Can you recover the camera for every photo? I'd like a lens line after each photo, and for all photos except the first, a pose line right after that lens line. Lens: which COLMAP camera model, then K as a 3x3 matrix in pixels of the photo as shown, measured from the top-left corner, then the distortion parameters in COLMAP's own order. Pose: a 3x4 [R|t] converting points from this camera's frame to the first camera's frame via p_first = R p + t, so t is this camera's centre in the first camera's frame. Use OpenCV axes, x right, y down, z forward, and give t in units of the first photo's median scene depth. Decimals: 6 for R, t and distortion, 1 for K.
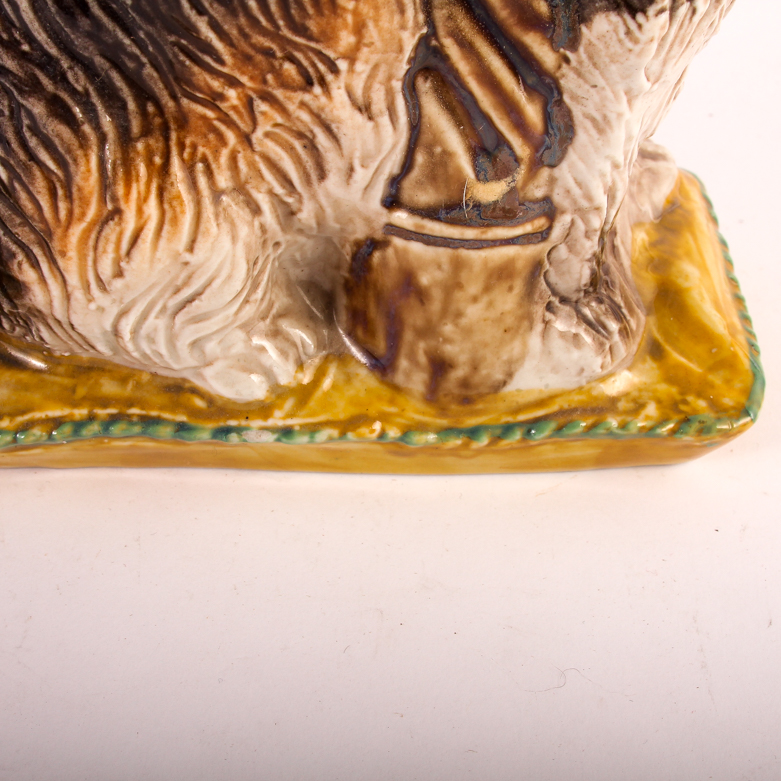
lens RADIAL K [[1429.5, 0, 390.3], [0, 1429.5, 390.3], [0, 0, 1]] dist [-0.099251, 0.000000]
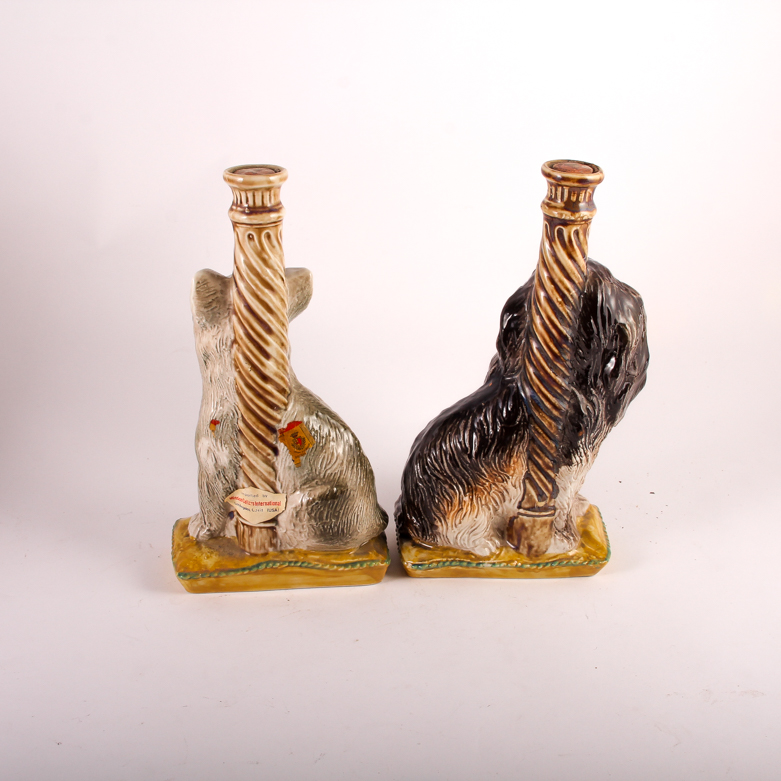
lens RADIAL K [[1429.5, 0, 391.0], [0, 1429.5, 391.2], [0, 0, 1]] dist [-0.099251, 0.000000]
pose [[0.999802, -0.014813, -0.013262, -0.331142], [0.010424, 0.958541, -0.284762, 0.777946], [0.016930, 0.284568, 0.958506, -3.350779]]
